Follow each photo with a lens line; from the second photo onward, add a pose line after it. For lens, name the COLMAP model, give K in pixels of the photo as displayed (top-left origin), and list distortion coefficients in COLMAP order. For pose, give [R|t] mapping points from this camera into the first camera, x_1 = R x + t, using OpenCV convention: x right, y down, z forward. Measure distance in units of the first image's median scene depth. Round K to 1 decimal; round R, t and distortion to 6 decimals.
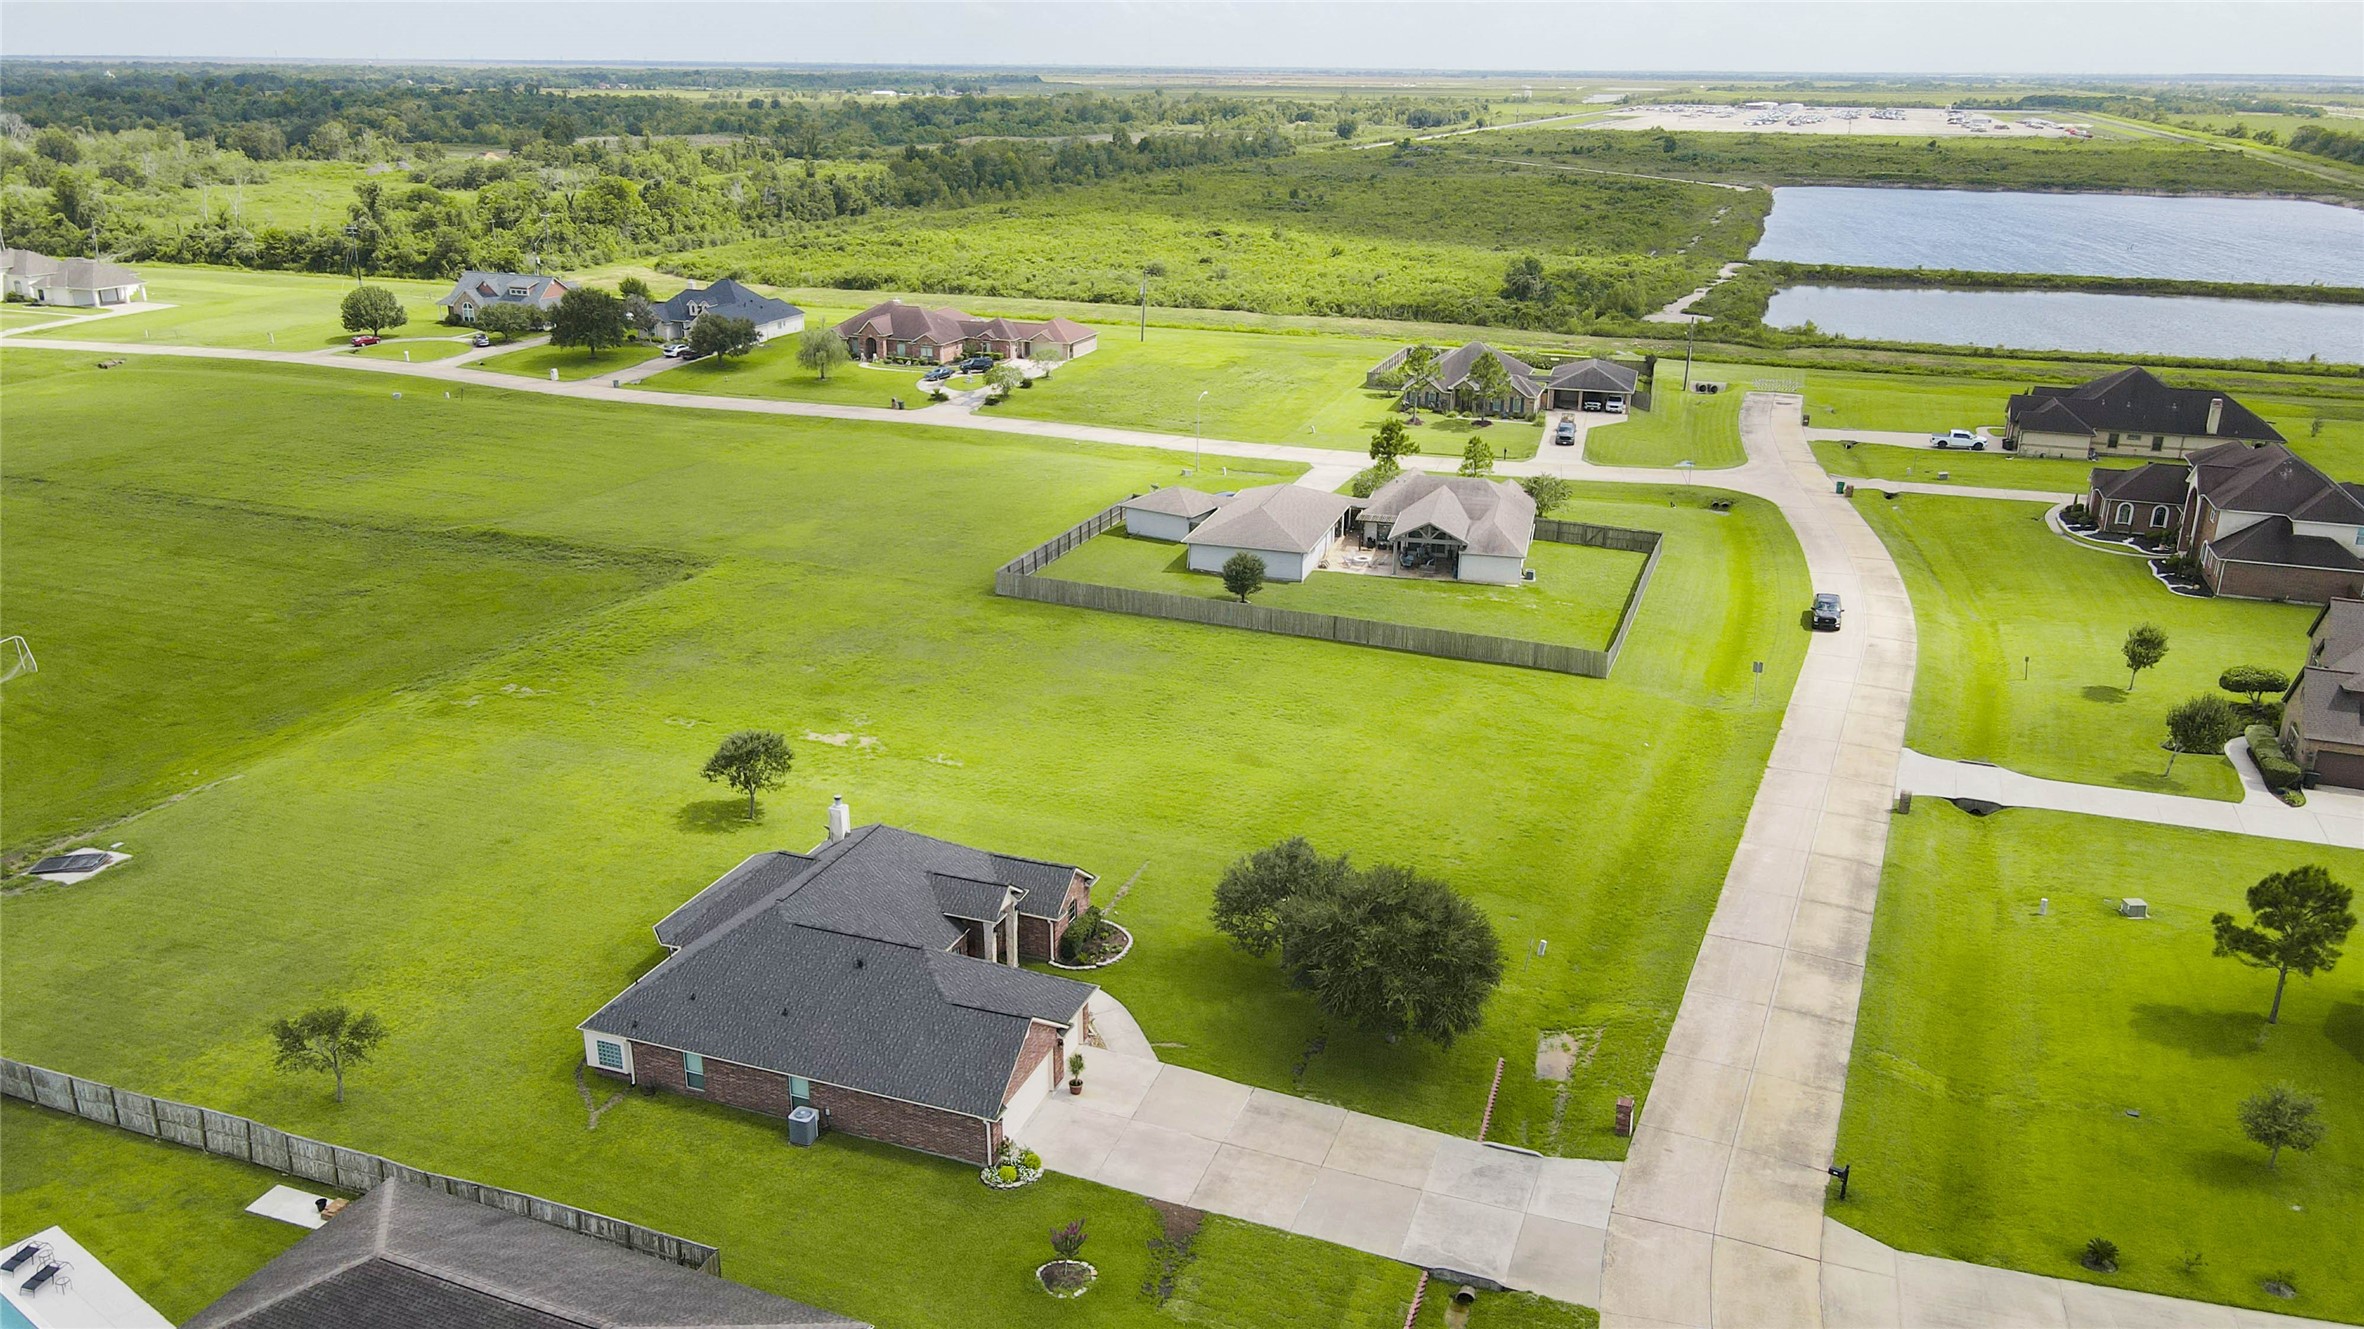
lens RADIAL K [[1761.4, 0, 1182.0], [0, 1761.4, 664.5], [0, 0, 1]] dist [-0.009248, 0.036040]
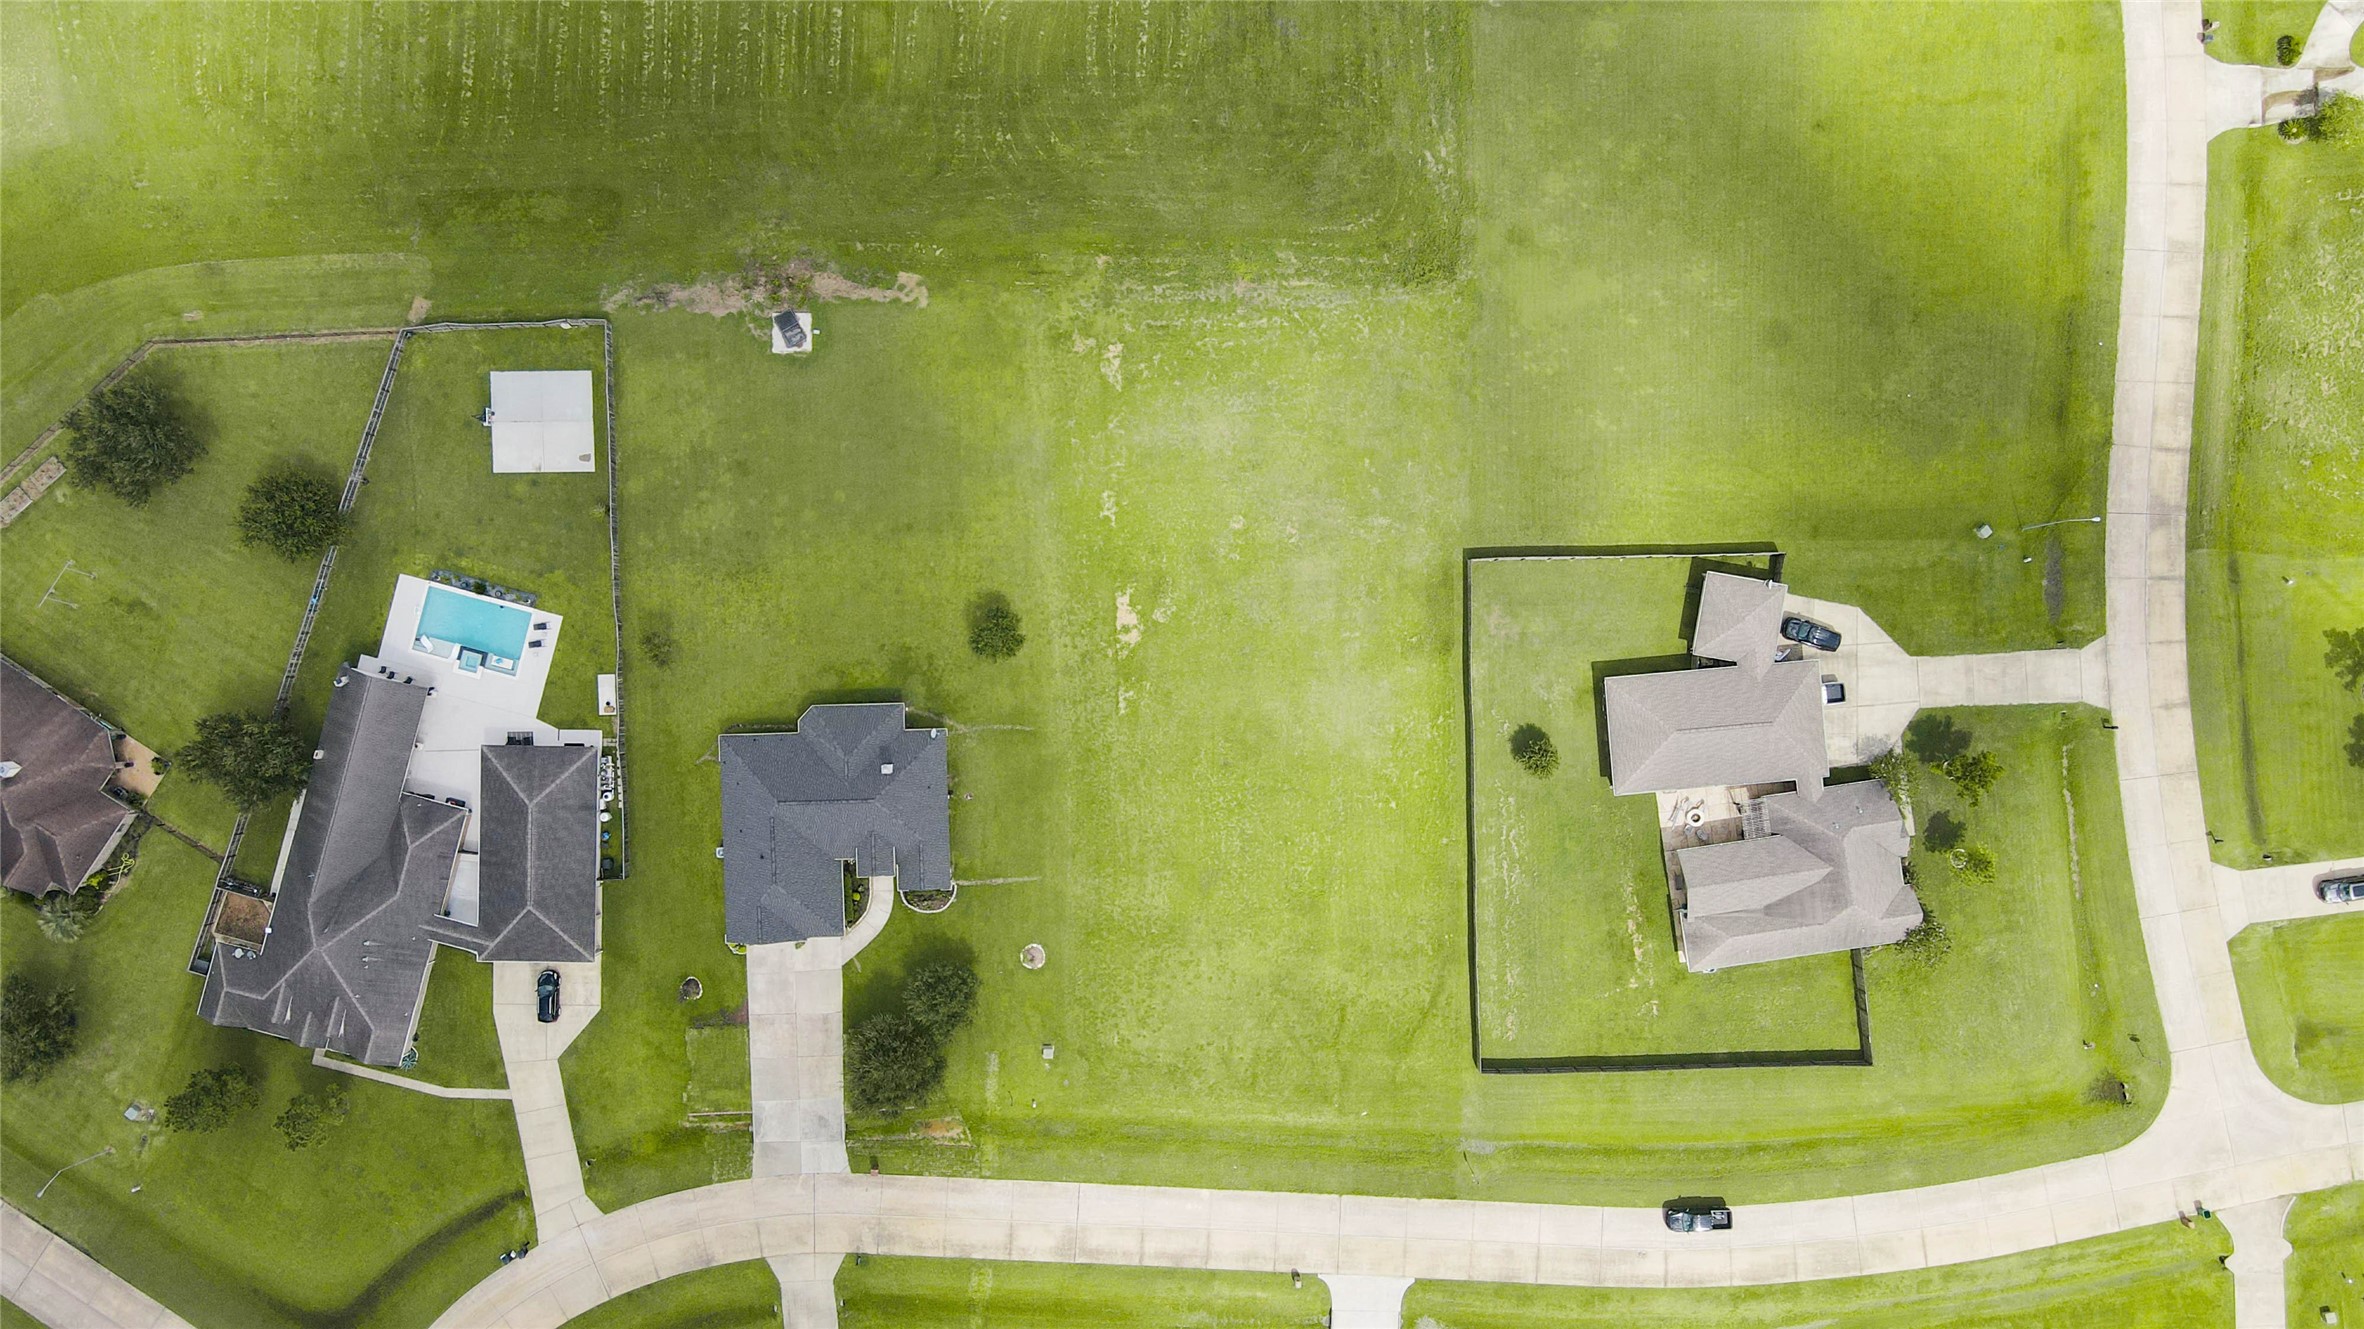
lens RADIAL K [[1765.4, 0, 1180.8], [0, 1765.4, 653.1], [0, 0, 1]] dist [-0.011189, 0.039656]
pose [[0.366980, 0.930221, -0.003780, -0.066132], [-0.305121, 0.124210, 0.944179, -0.632744], [0.878764, -0.345341, 0.329413, 0.246955]]
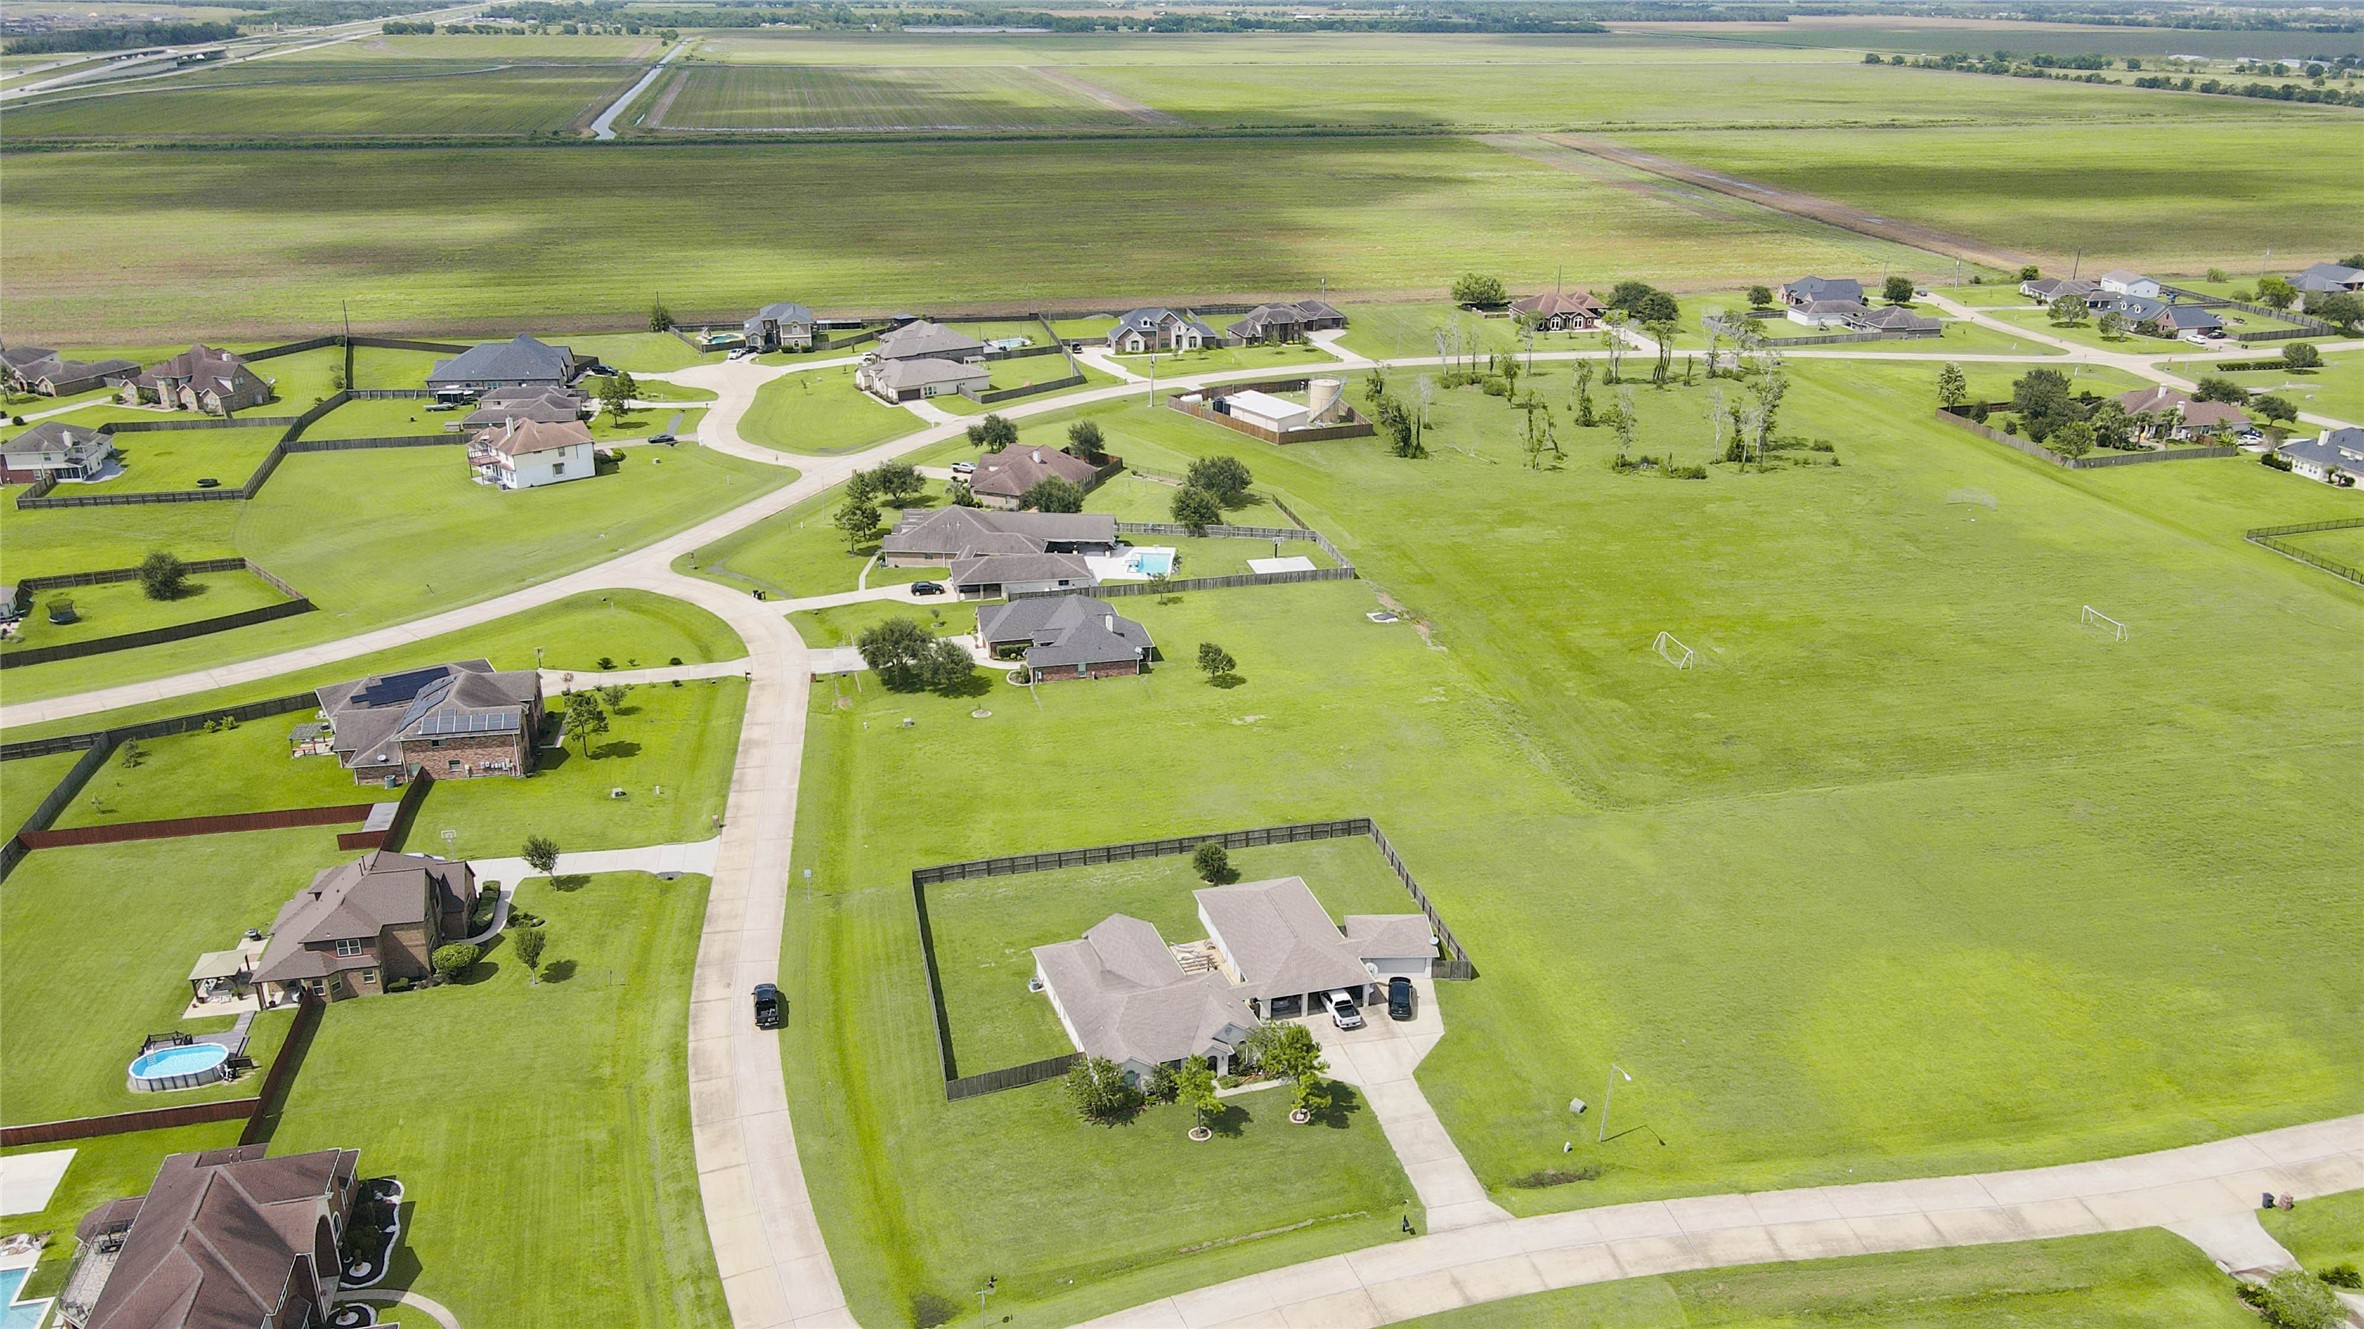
lens RADIAL K [[1761.4, 0, 1182.0], [0, 1761.4, 664.5], [0, 0, 1]] dist [-0.009248, 0.036040]
pose [[-0.839382, 0.187186, -0.510293, 0.388388], [-0.190635, 0.777809, 0.598892, -0.528653], [0.509014, 0.599979, -0.617195, 0.974782]]
